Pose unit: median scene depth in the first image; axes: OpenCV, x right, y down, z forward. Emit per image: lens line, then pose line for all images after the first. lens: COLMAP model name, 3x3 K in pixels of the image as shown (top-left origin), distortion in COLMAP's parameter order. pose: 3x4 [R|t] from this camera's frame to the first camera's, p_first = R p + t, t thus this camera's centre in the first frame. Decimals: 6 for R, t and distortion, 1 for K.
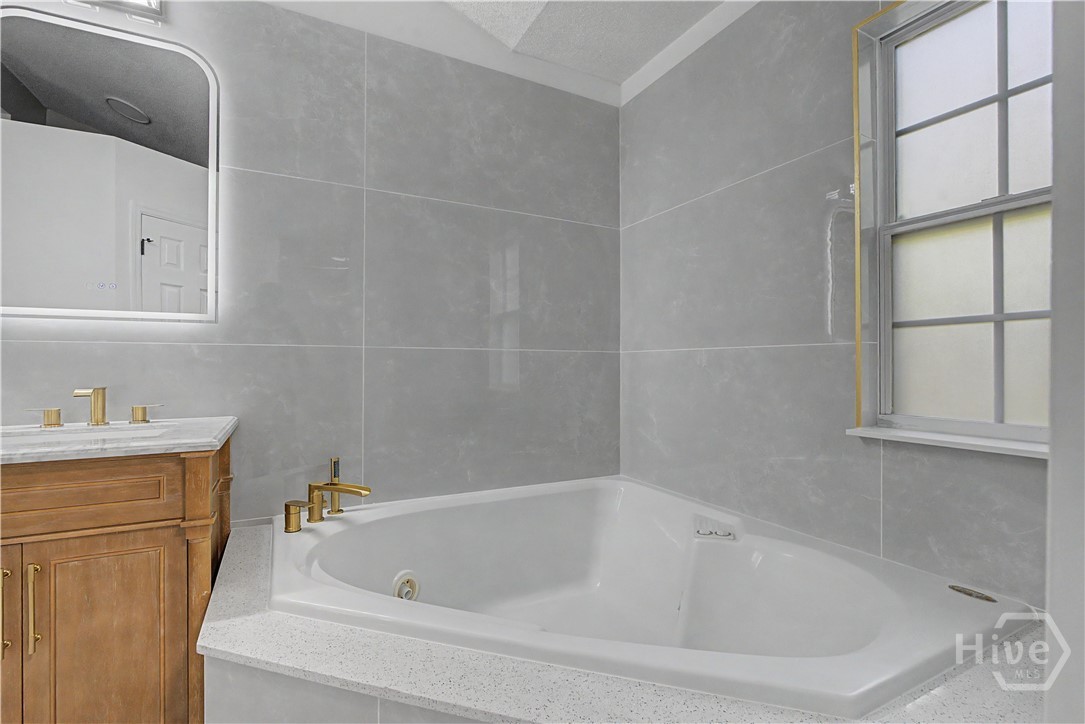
lens RADIAL K [[492.4, 0, 540.1], [0, 492.4, 368.0], [0, 0, 1]] dist [-0.046983, 0.016277]
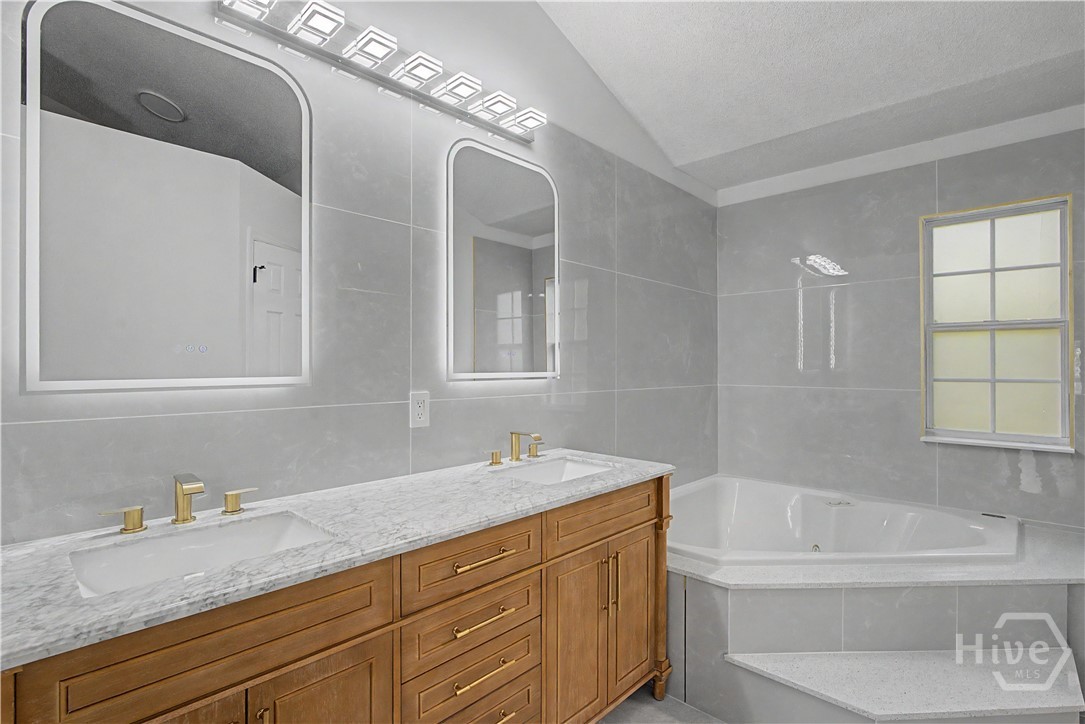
lens RADIAL K [[517.6, 0, 548.9], [0, 517.6, 363.0], [0, 0, 1]] dist [0.002016, -0.000065]
pose [[0.942146, 0.000866, 0.335202, -1.040026], [0.000683, 0.999990, -0.004504, -0.115029], [-0.335202, 0.004473, 0.942136, -0.297325]]
